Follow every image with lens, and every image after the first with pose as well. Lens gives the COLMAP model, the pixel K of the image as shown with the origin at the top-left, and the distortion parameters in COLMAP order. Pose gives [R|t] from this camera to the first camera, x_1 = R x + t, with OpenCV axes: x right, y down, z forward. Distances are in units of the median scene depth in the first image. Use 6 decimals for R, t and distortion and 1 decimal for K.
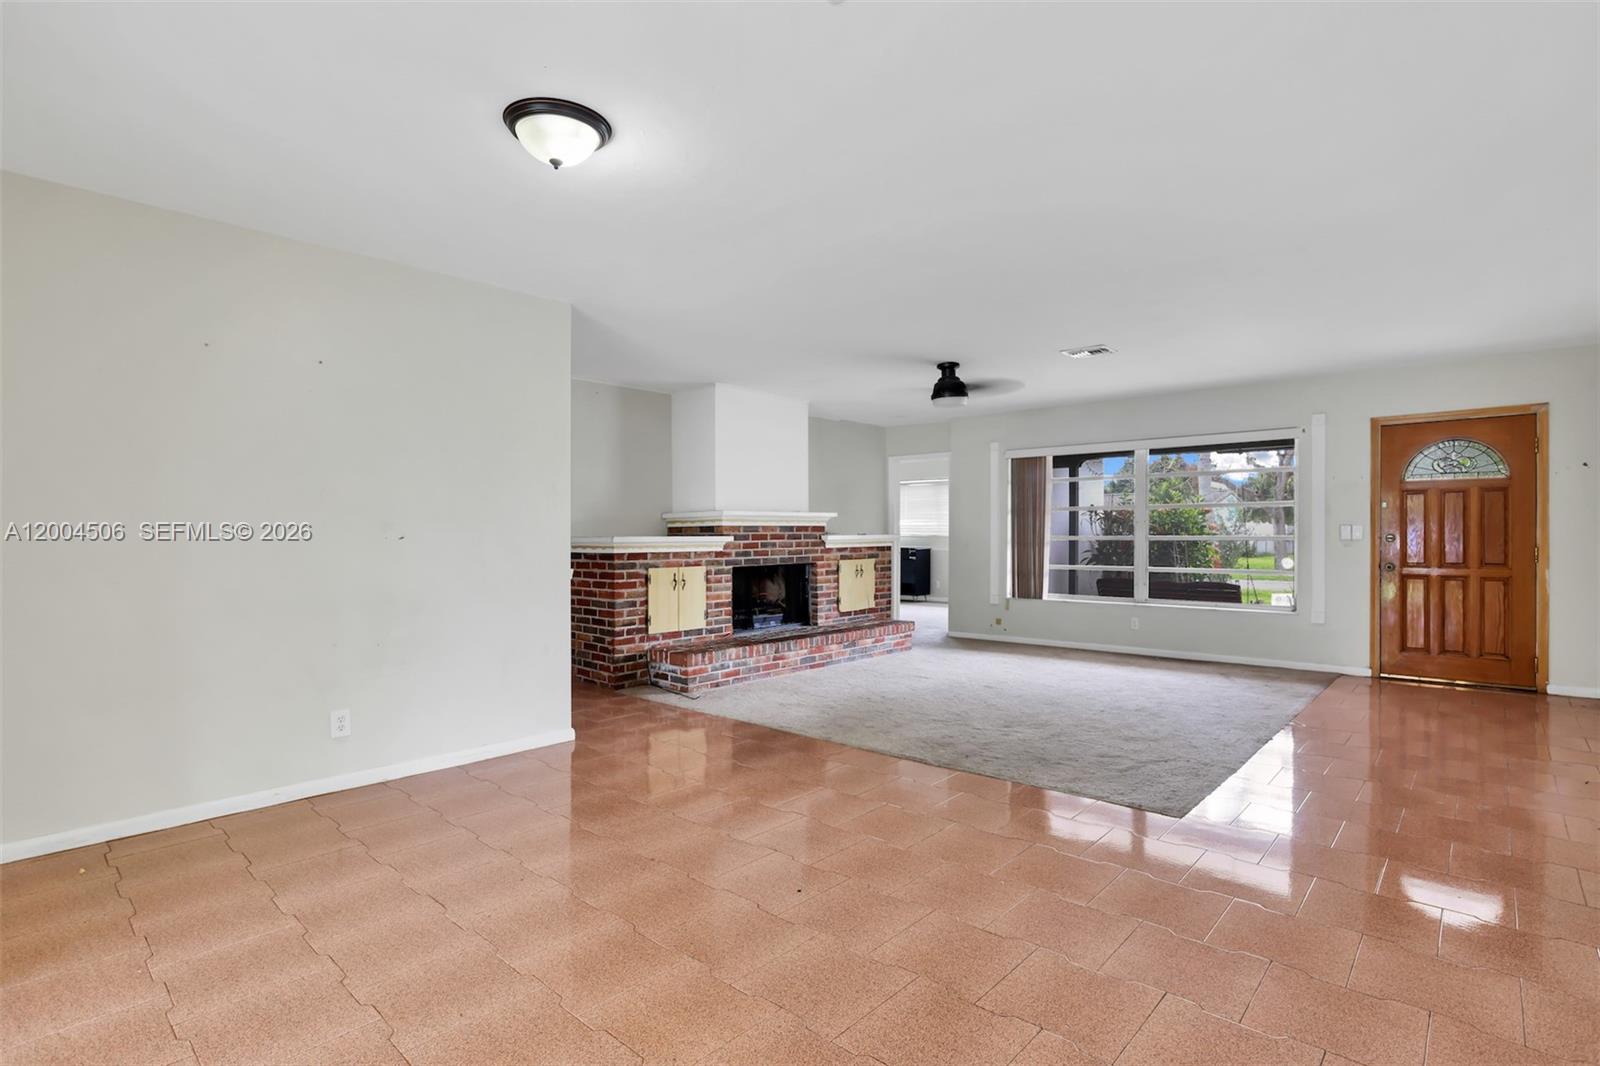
lens RADIAL K [[764.8, 0, 804.9], [0, 764.8, 533.6], [0, 0, 1]] dist [0.002660, 0.000573]
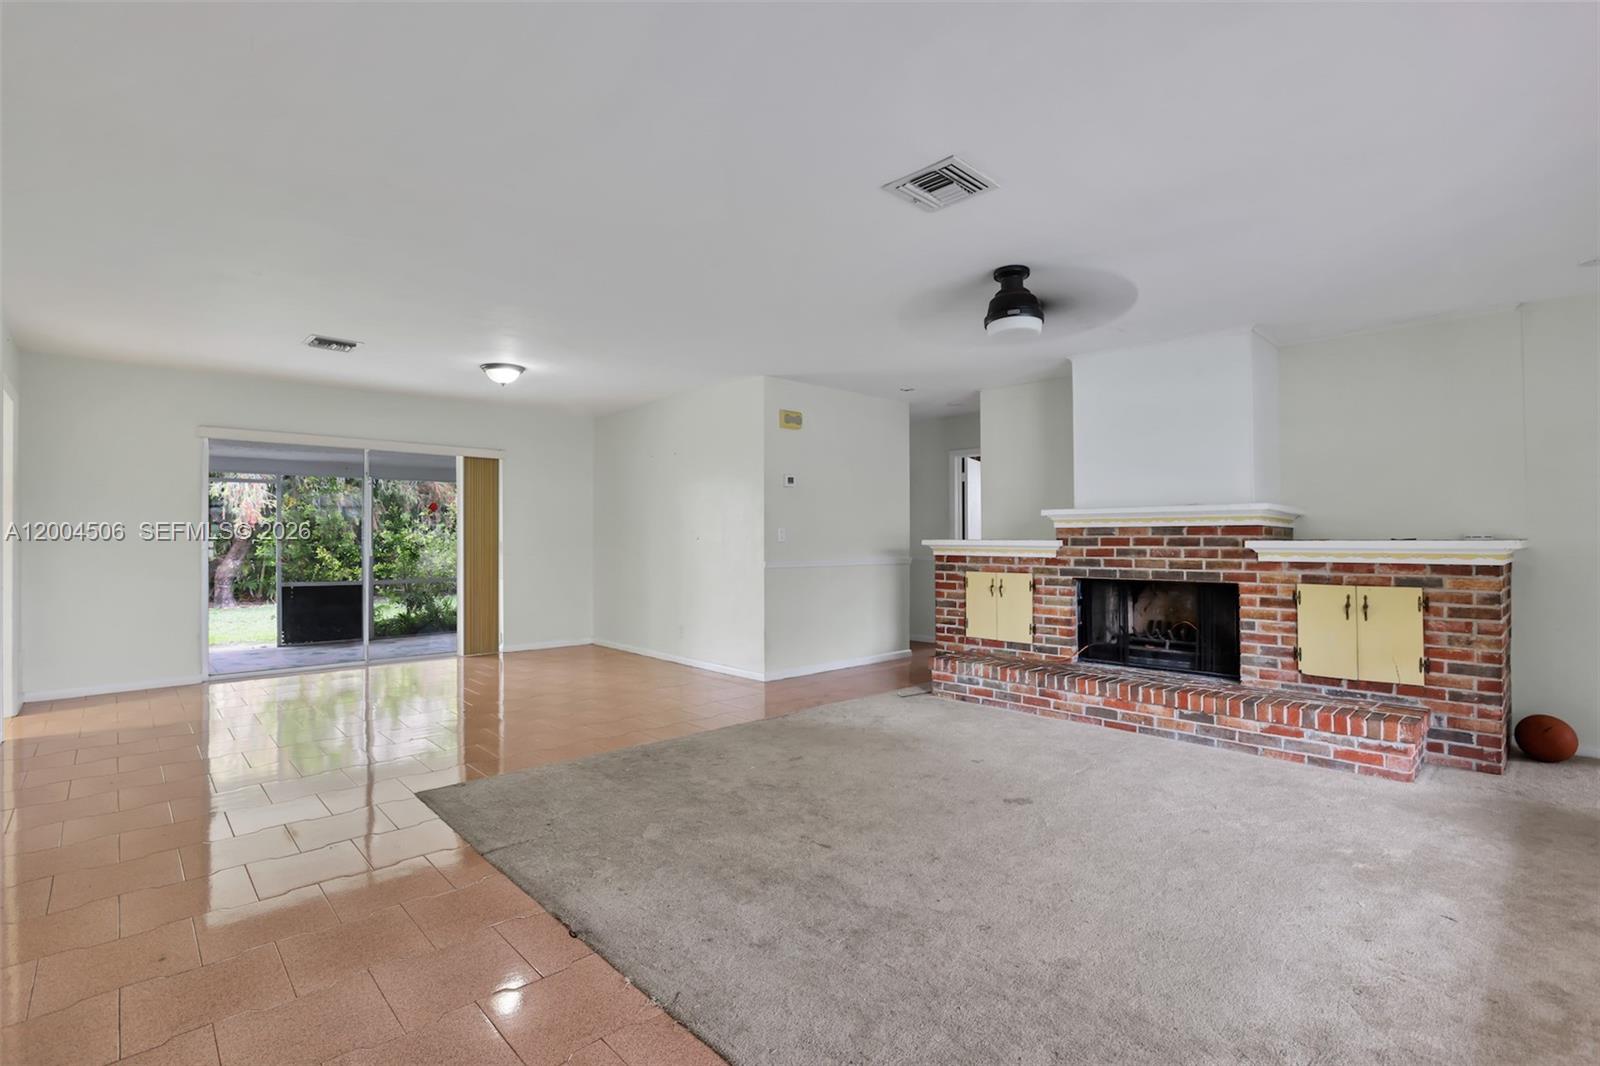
lens RADIAL K [[764.8, 0, 804.7], [0, 764.8, 533.9], [0, 0, 1]] dist [0.002660, 0.000573]
pose [[-0.043444, 0.001013, -0.999055, 0.727542], [0.002338, 0.999997, 0.000912, -0.004870], [0.999053, -0.002296, -0.043446, 0.741300]]
